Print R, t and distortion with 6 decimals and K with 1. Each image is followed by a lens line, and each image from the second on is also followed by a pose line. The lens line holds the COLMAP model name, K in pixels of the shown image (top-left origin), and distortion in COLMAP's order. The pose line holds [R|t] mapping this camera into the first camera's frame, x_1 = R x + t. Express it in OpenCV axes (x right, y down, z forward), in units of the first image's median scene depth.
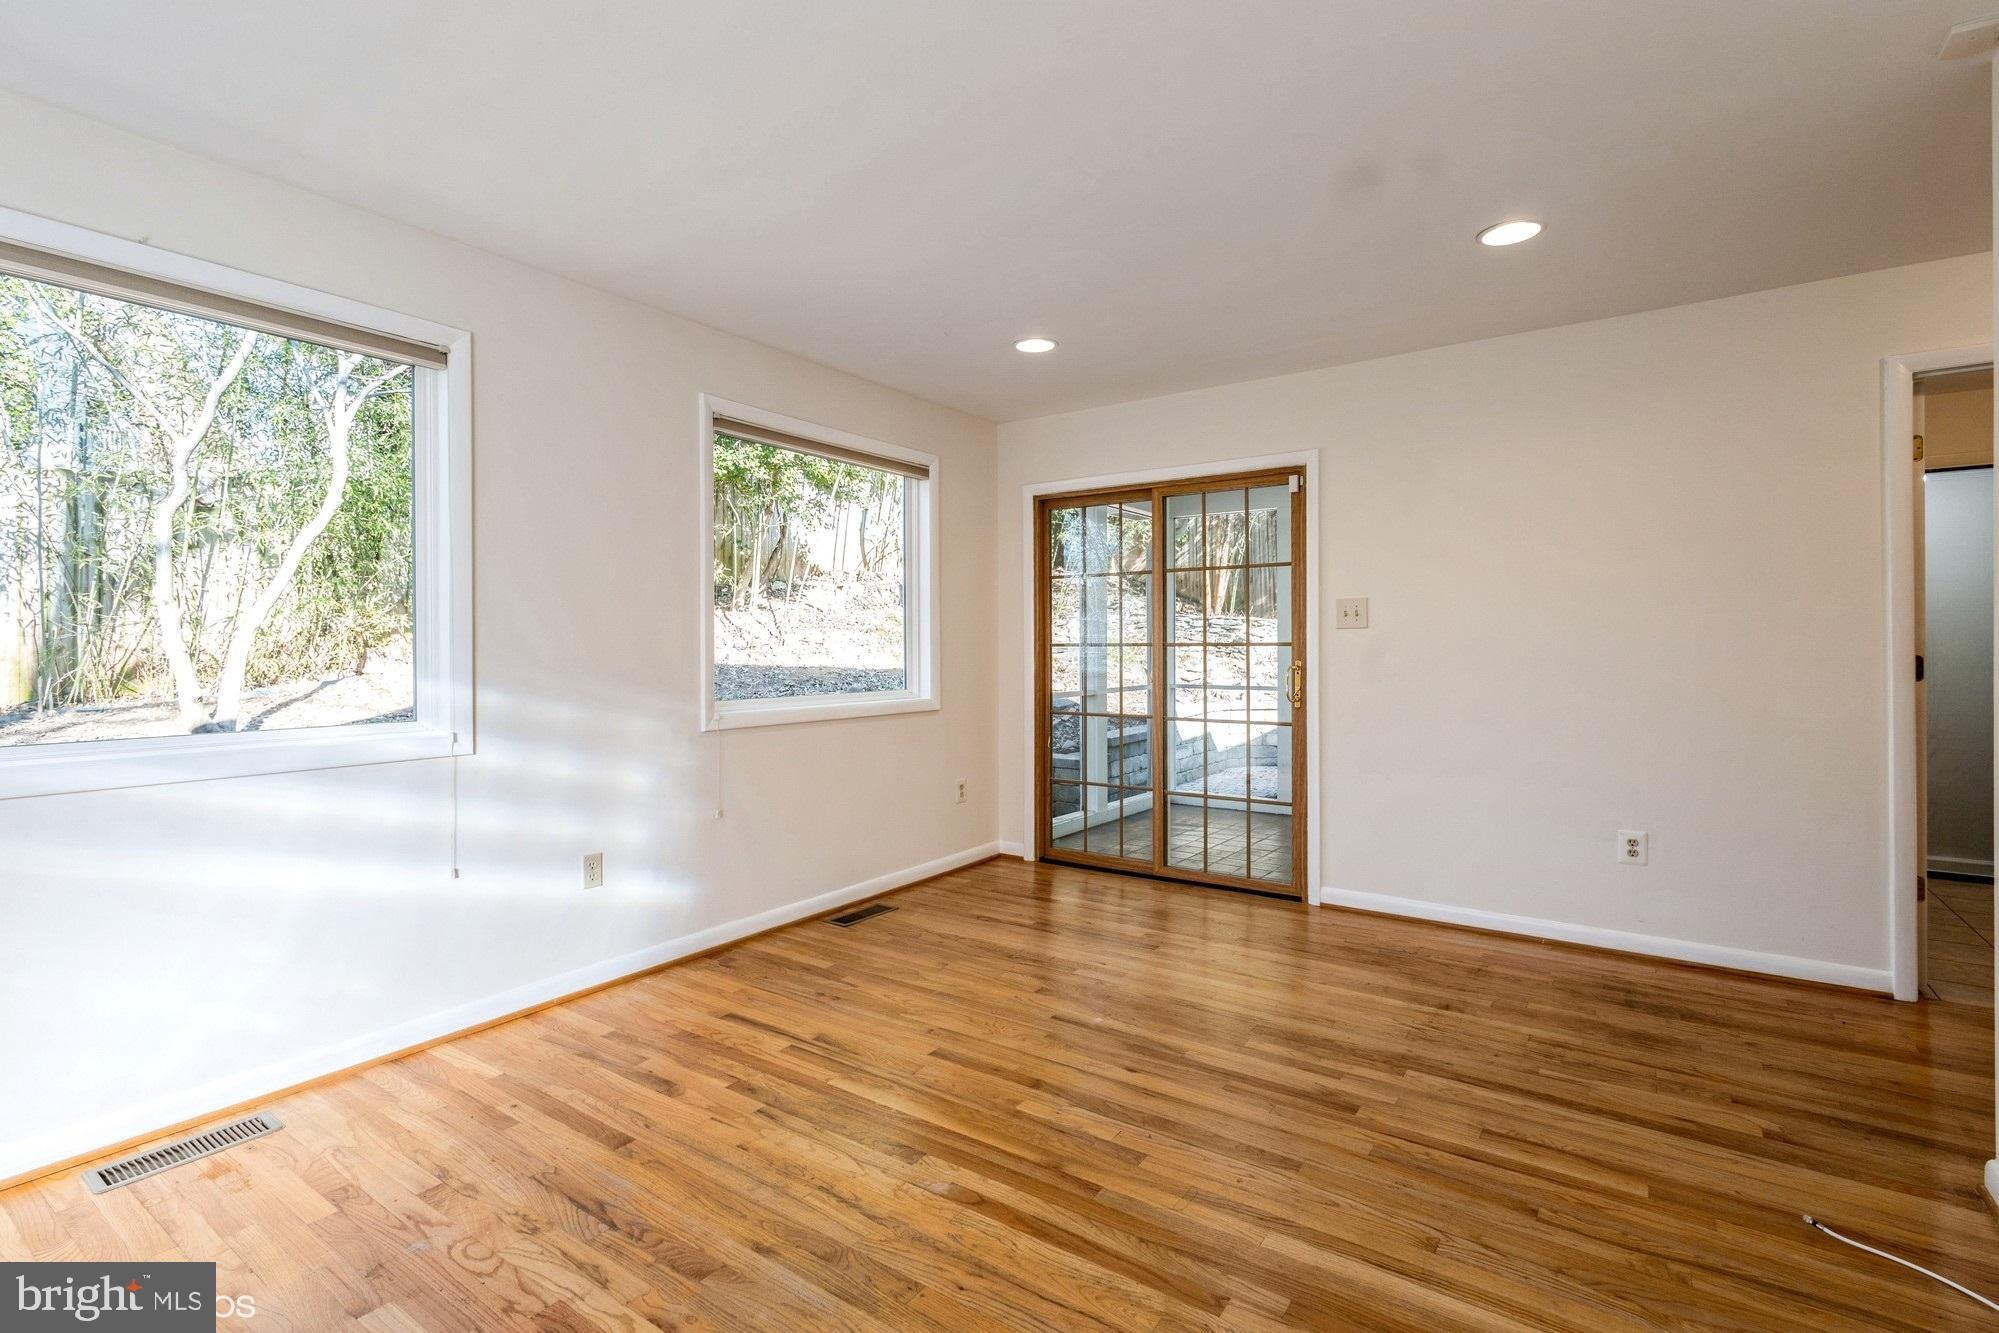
lens RADIAL K [[942.7, 0, 1000.3], [0, 942.7, 655.0], [0, 0, 1]] dist [0.013670, -0.004199]
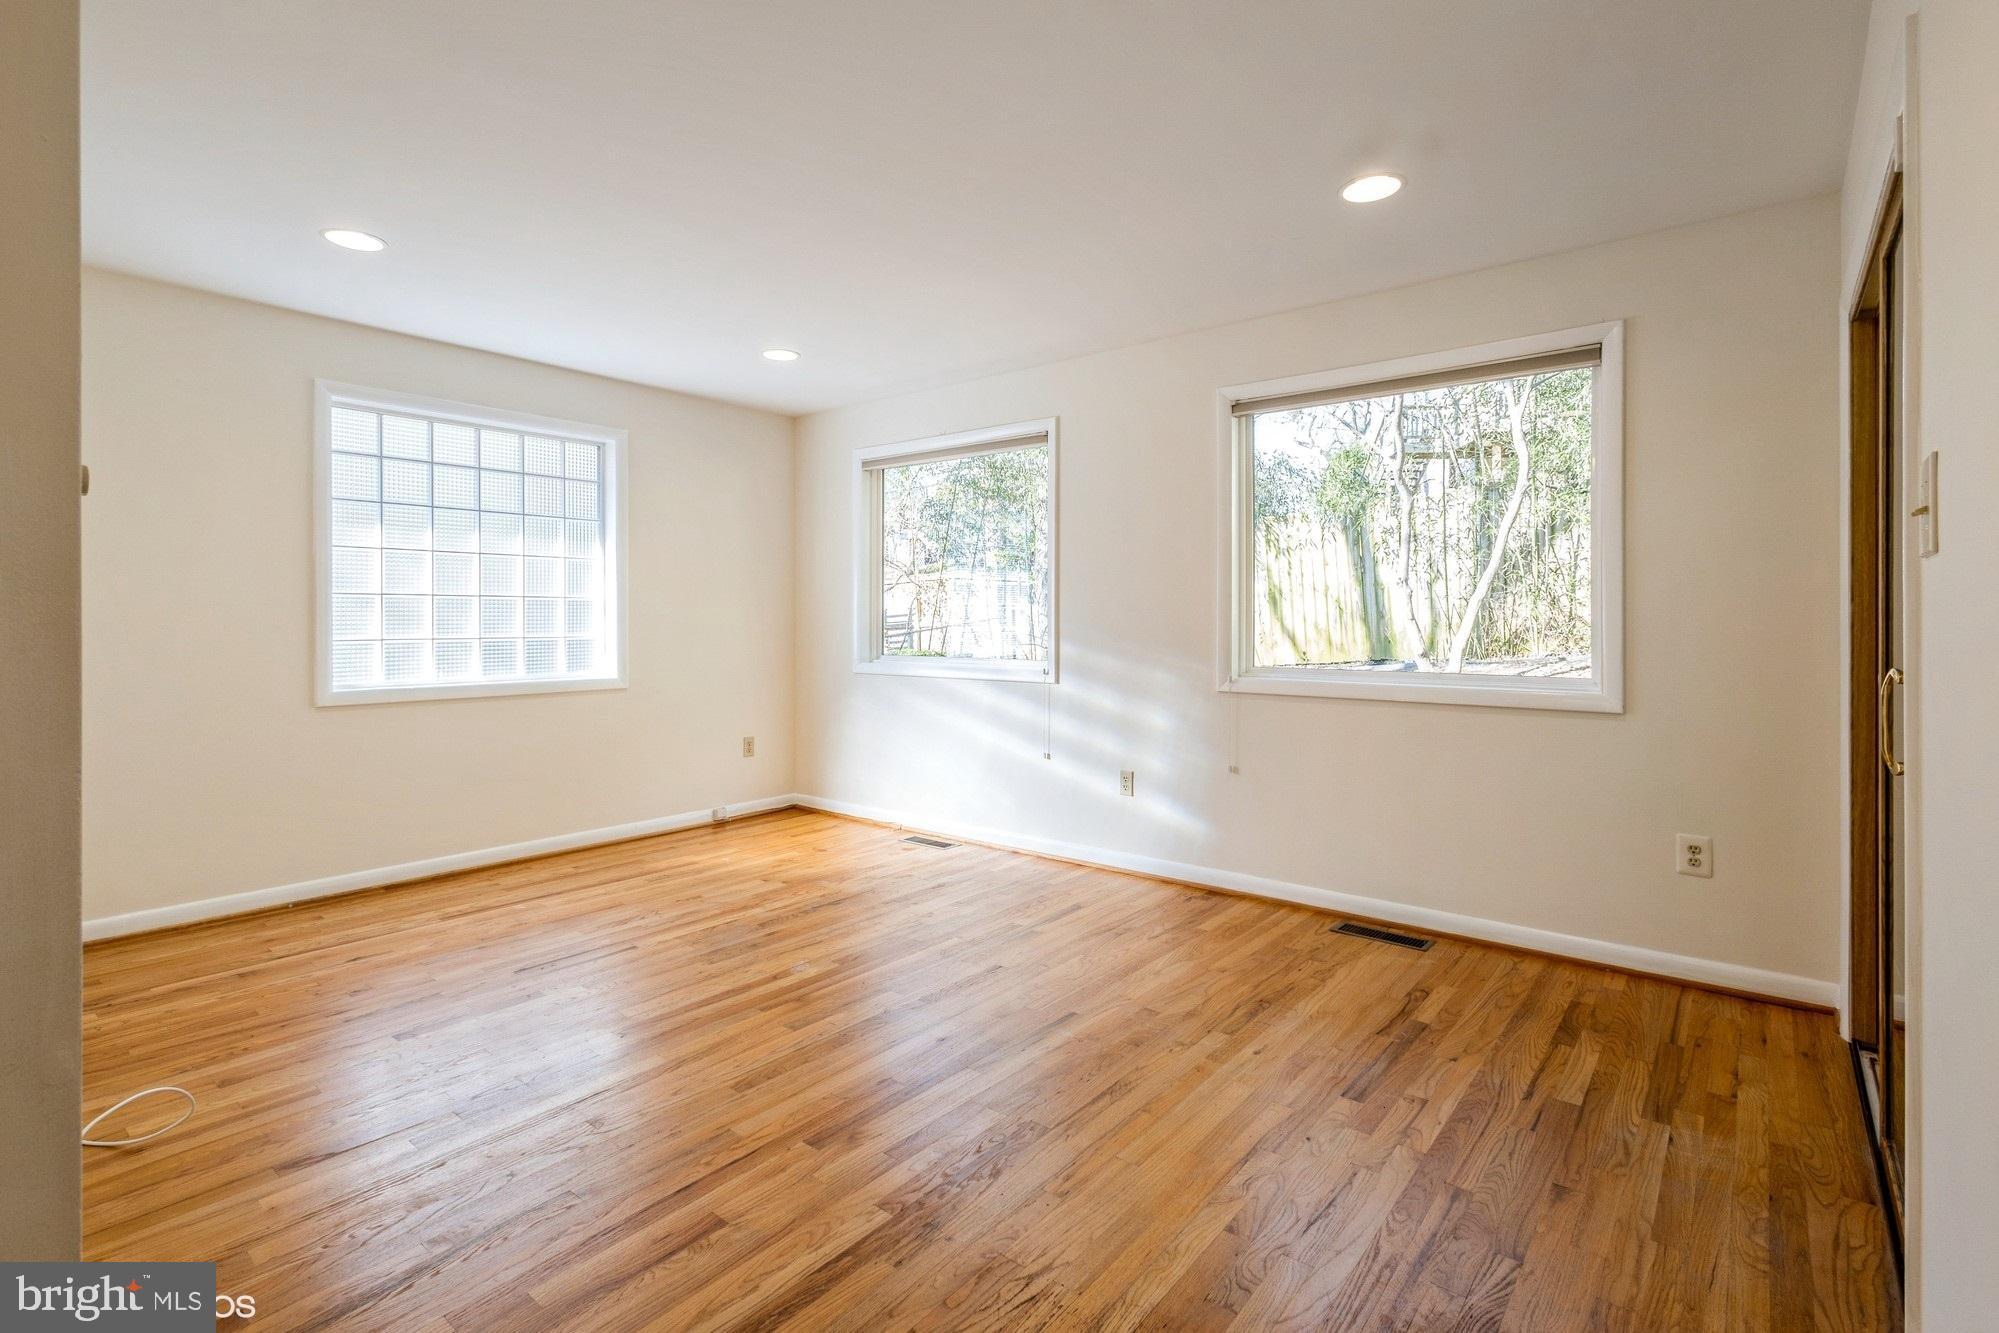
lens RADIAL K [[942.7, 0, 983.3], [0, 942.7, 620.1], [0, 0, 1]] dist [0.013670, -0.004199]
pose [[-0.094575, 0.004757, -0.995506, 0.976414], [-0.010055, 0.999933, 0.005734, -0.008503], [0.995467, 0.010552, -0.094521, 0.981658]]
